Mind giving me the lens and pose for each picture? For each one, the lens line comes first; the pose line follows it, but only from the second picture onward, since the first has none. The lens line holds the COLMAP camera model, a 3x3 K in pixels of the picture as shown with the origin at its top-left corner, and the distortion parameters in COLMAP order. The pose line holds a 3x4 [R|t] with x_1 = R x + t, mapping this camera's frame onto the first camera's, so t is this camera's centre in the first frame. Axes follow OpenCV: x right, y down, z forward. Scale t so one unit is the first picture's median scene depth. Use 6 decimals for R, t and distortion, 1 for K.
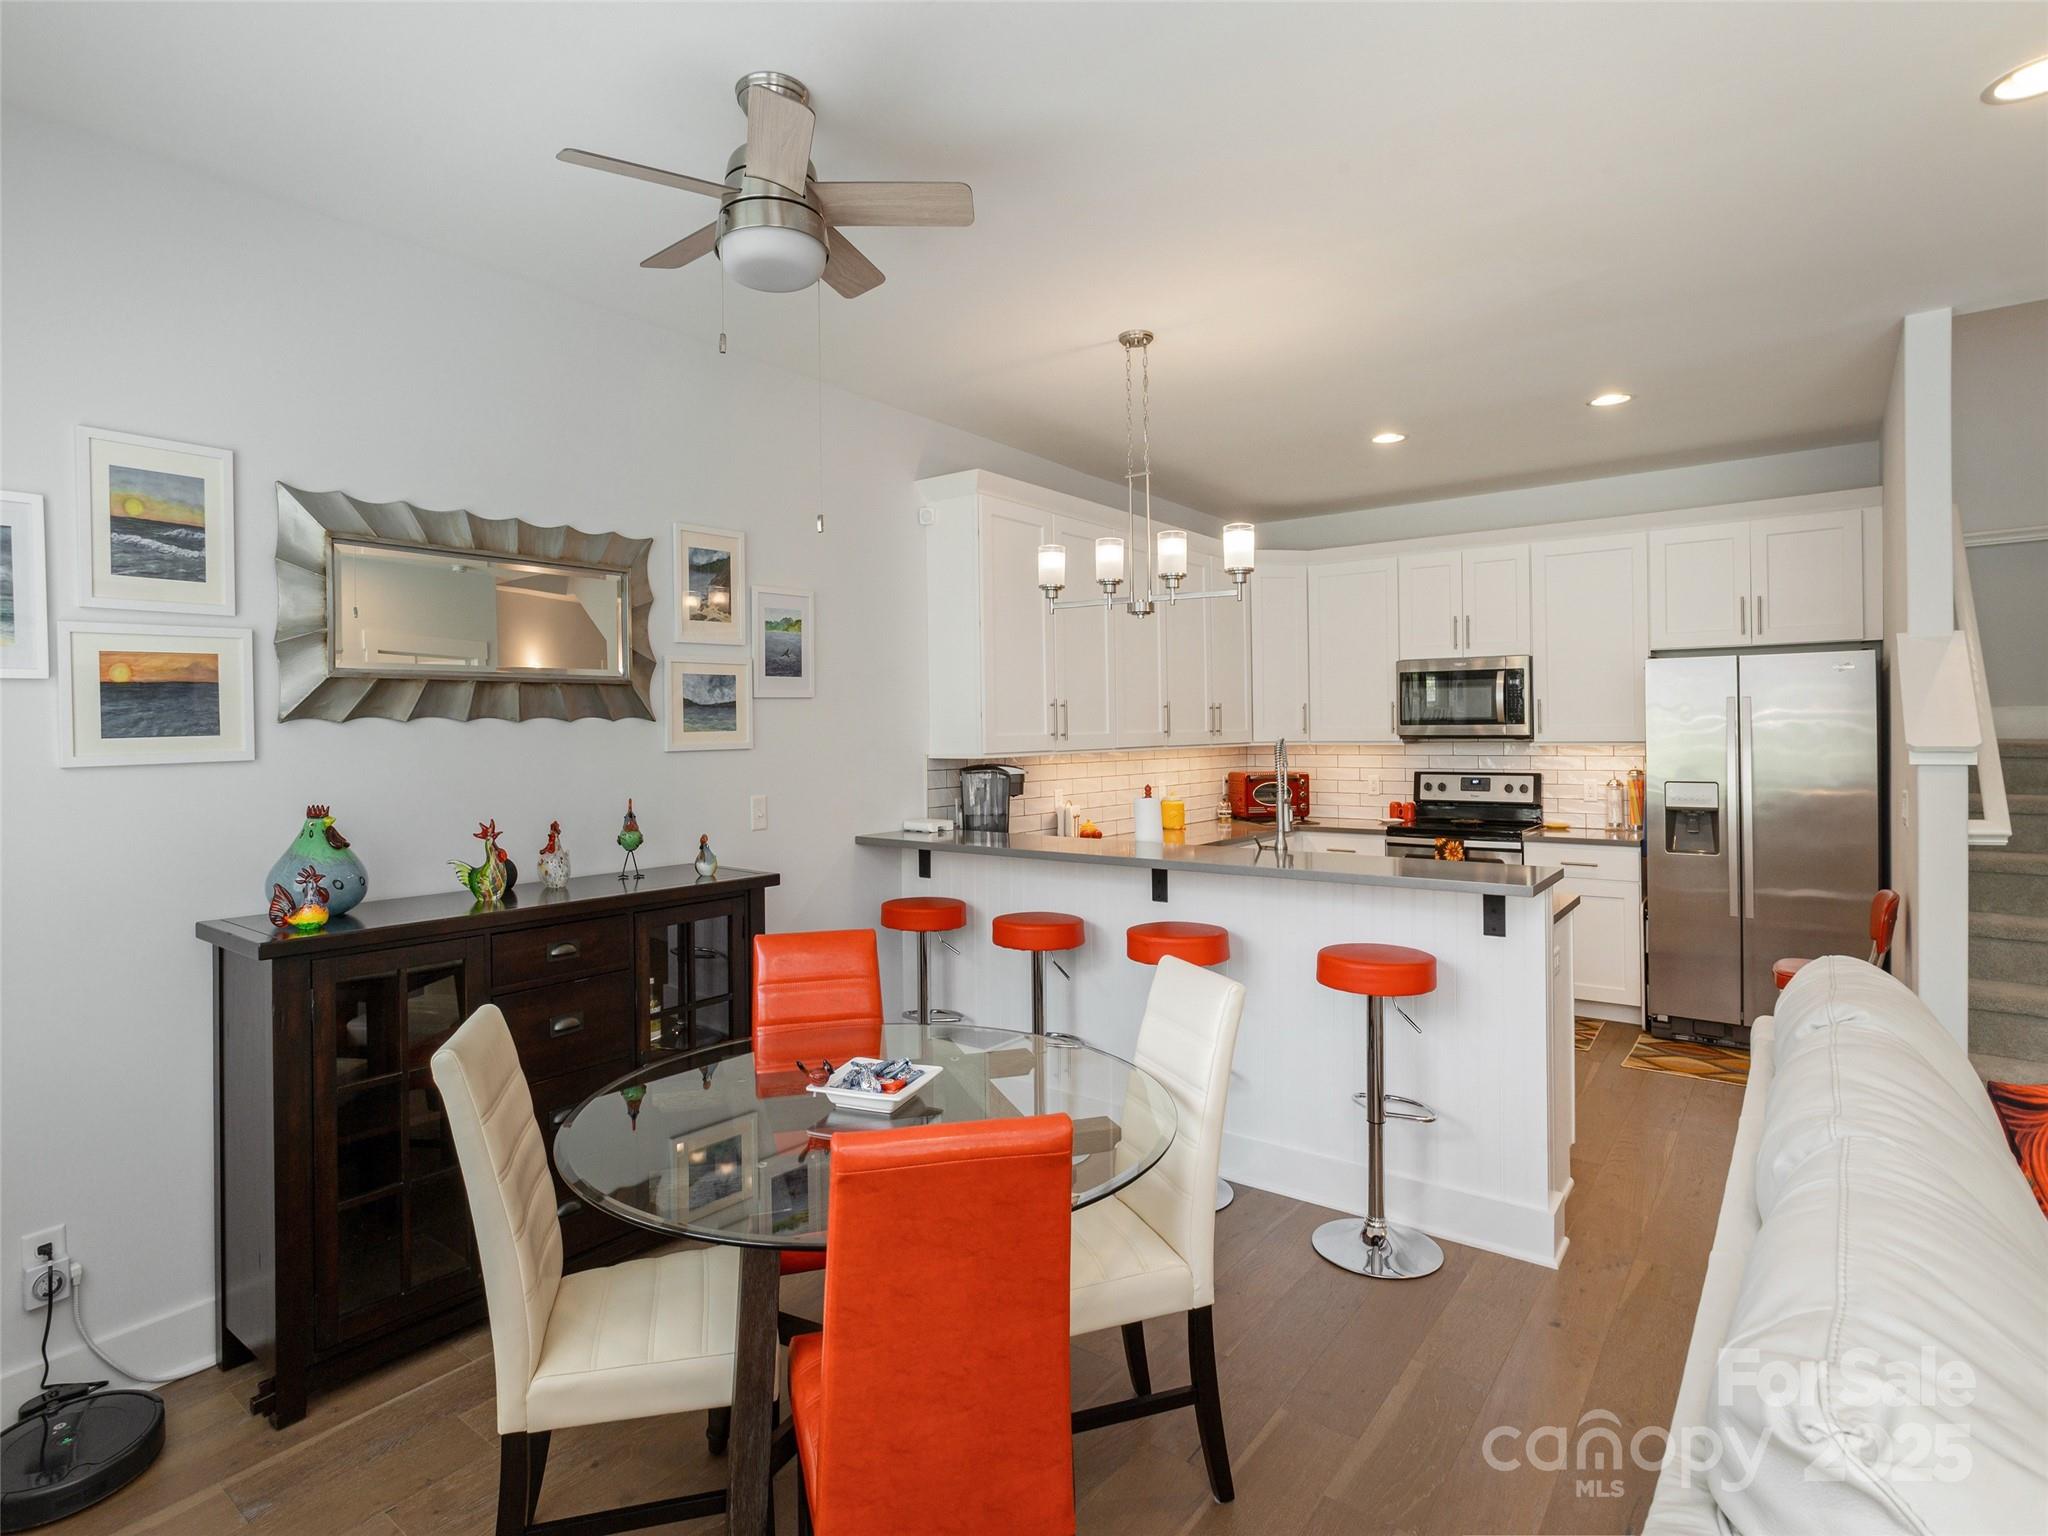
lens RADIAL K [[1040.6, 0, 969.7], [0, 1040.6, 718.5], [0, 0, 1]] dist [-0.027855, 0.008953]
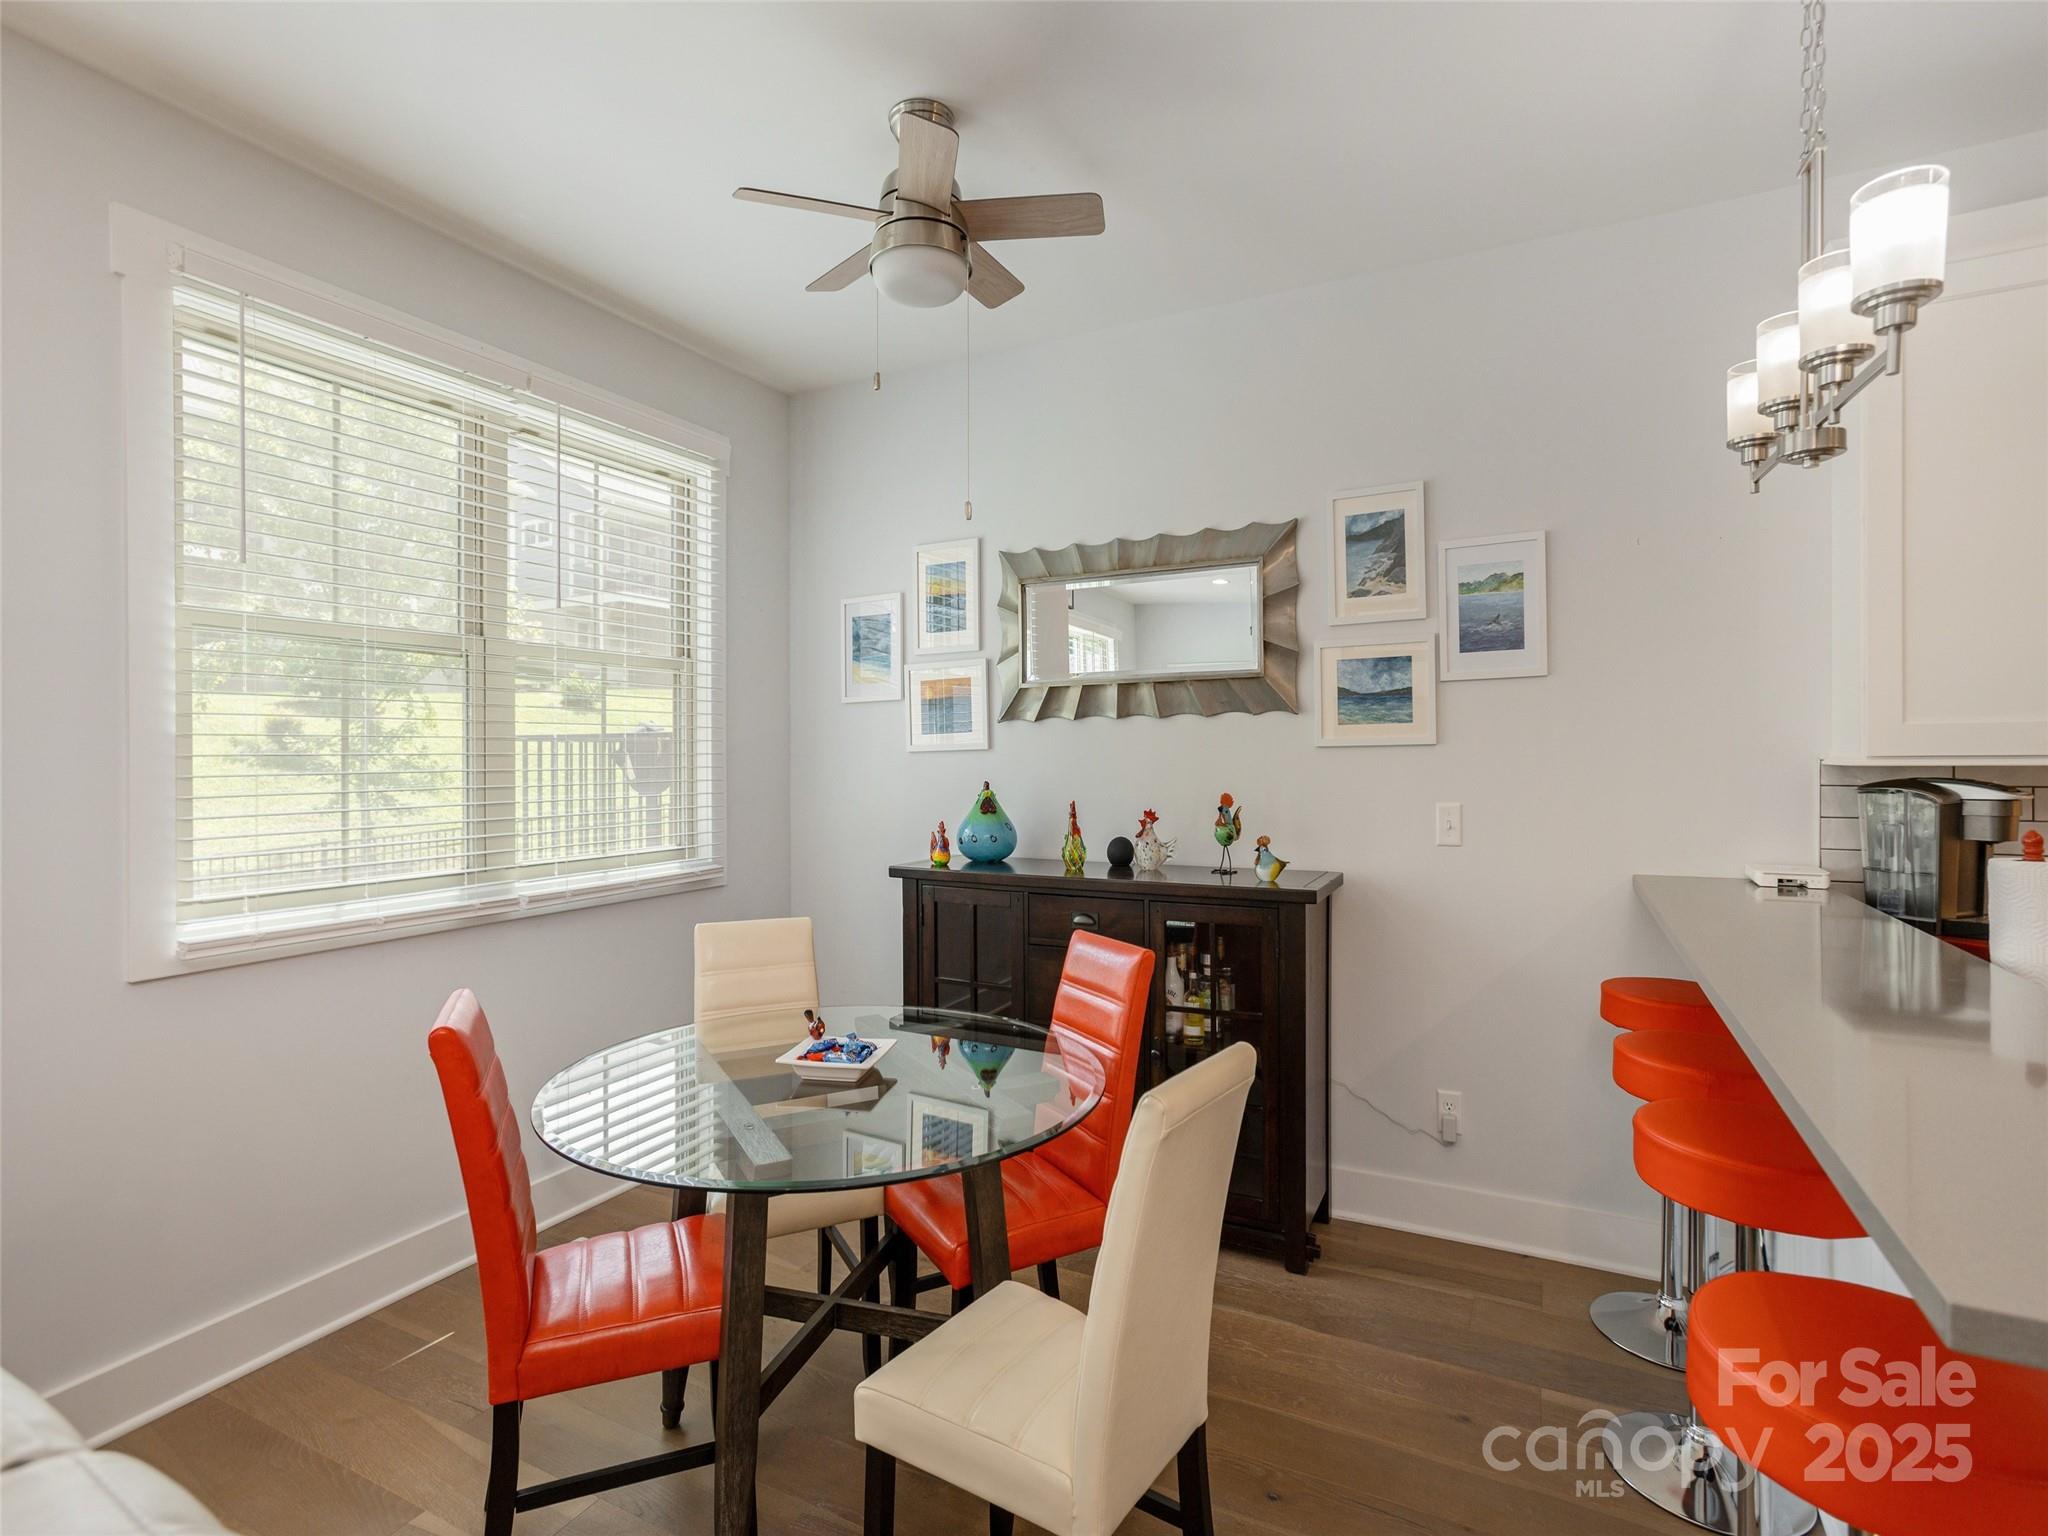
lens RADIAL K [[1047.1, 0, 1008.9], [0, 1047.1, 761.1], [0, 0, 1]] dist [-0.002500, -0.000915]
pose [[0.199106, 0.015413, -0.979857, 0.516301], [0.013948, 0.999730, 0.018559, 0.021656], [0.979879, -0.017362, 0.198837, 0.506836]]
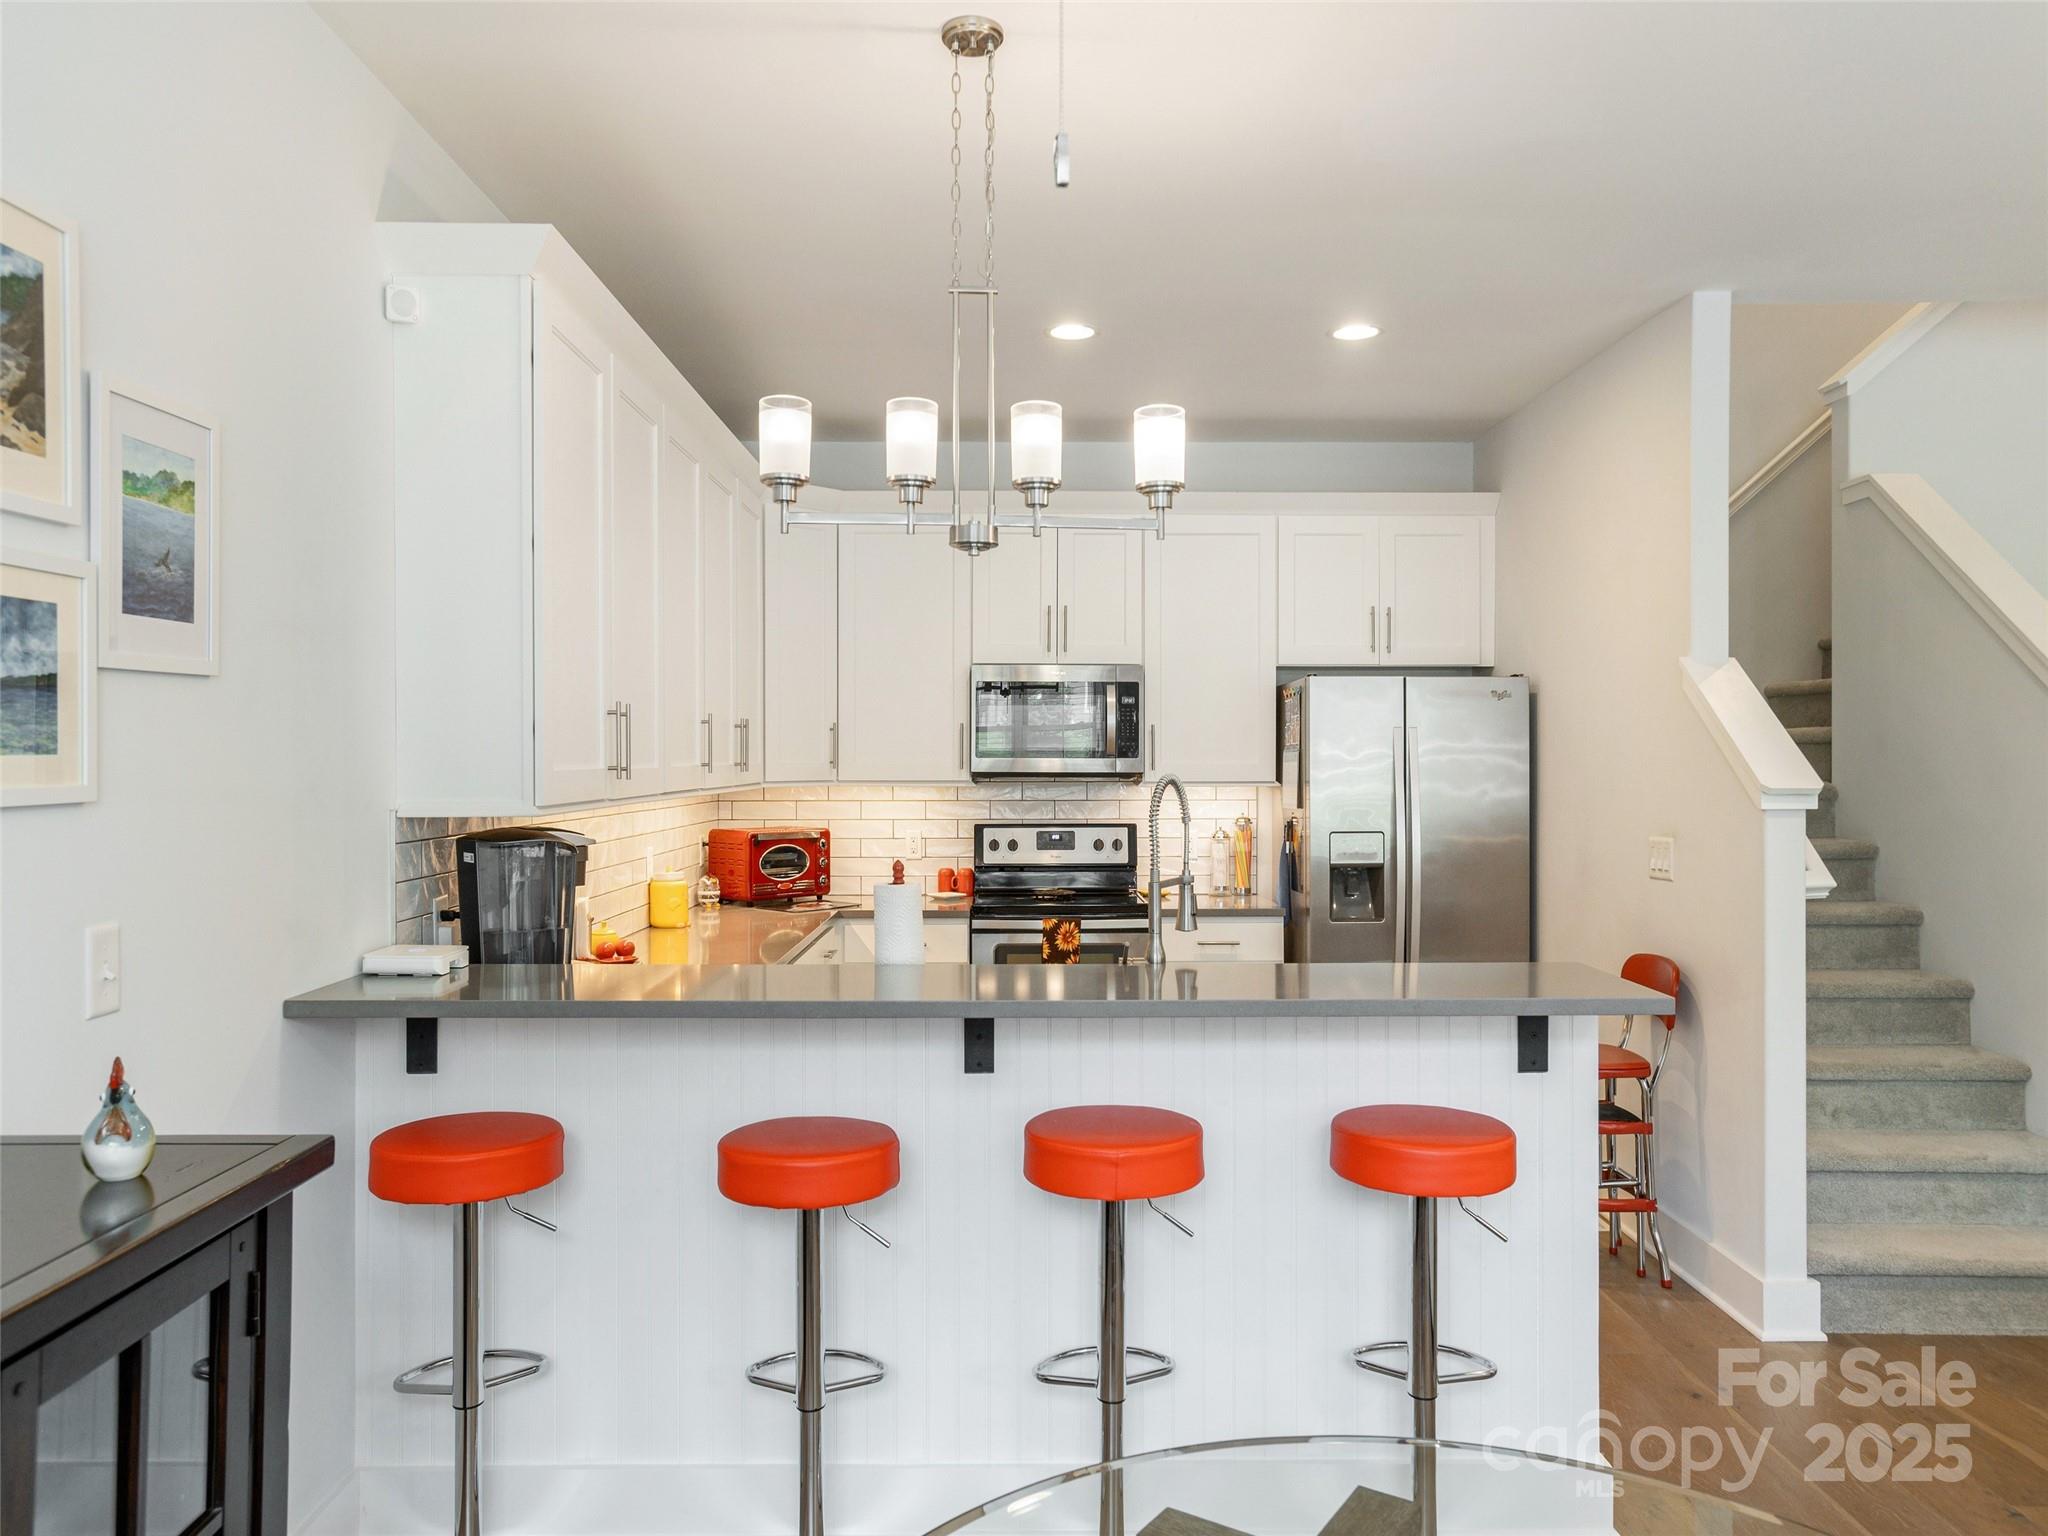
lens RADIAL K [[1430.8, 0, 965.5], [0, 1430.8, 741.5], [0, 0, 1]] dist [-0.023309, -0.000187]
pose [[0.779329, 0.017441, 0.626373, -0.282183], [-0.015432, 0.999844, -0.008640, 0.006656], [-0.626425, -0.002933, 0.779476, 0.393094]]
